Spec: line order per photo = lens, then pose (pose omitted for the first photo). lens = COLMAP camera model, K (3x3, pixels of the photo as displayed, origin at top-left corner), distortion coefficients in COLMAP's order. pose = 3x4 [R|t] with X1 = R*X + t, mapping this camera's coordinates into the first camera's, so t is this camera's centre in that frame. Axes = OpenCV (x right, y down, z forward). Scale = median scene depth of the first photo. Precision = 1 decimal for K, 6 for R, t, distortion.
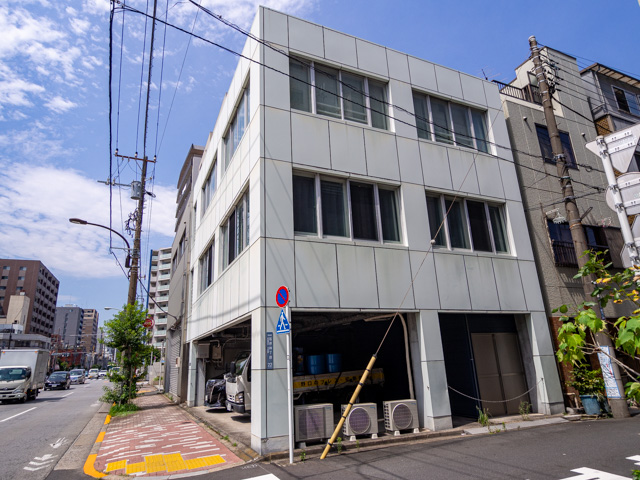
lens RADIAL K [[391.1, 0, 320.0], [0, 391.1, 240.0], [0, 0, 1]] dist [-0.002386, -0.000813]
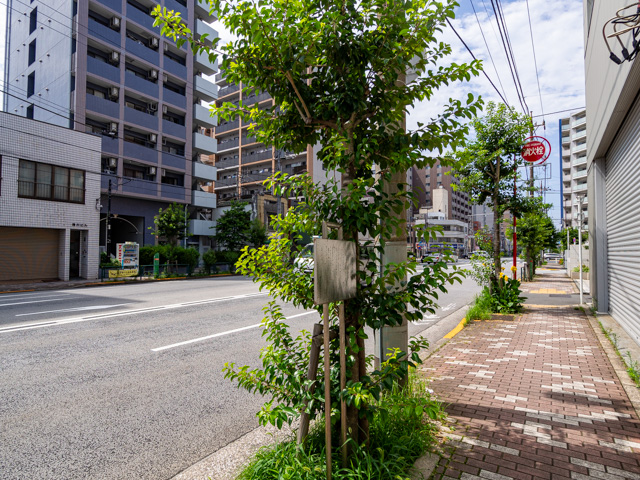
lens RADIAL K [[343.4, 0, 320.0], [0, 343.4, 240.0], [0, 0, 1]] dist [0.000640, -0.000063]
pose [[0.516682, 0.021617, -0.855904, -0.061017], [0.221541, 0.962259, 0.158040, 0.045240], [0.827018, -0.271274, 0.492394, 0.142891]]
